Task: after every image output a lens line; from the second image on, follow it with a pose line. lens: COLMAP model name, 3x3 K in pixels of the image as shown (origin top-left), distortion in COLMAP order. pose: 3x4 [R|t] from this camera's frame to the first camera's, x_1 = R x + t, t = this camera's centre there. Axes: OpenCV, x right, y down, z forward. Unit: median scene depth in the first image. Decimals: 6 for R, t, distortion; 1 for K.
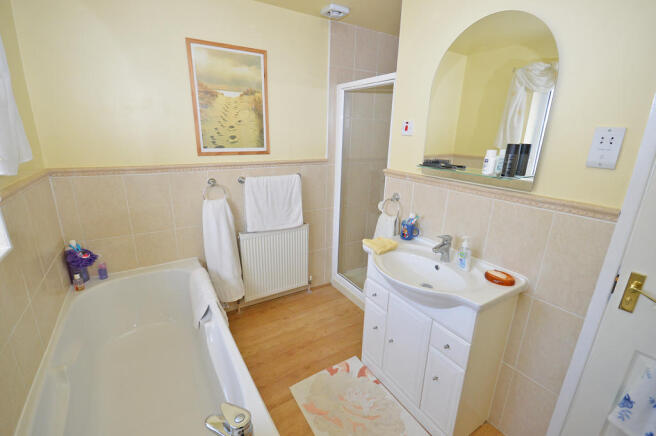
lens RADIAL K [[295.6, 0, 325.2], [0, 295.6, 218.5], [0, 0, 1]] dist [0.005514, 0.000697]
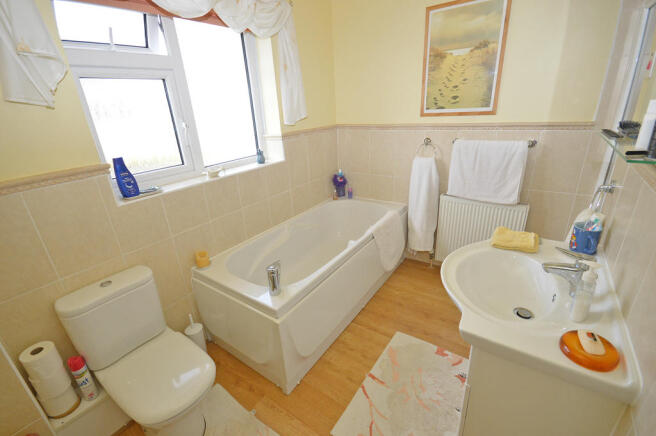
lens RADIAL K [[295.6, 0, 323.9], [0, 295.6, 218.3], [0, 0, 1]] dist [0.005514, 0.000697]
pose [[0.379189, 0.304122, -0.873914, 0.531649], [-0.198475, 0.949196, 0.244202, -0.043406], [0.903783, 0.080851, 0.420286, 0.212586]]
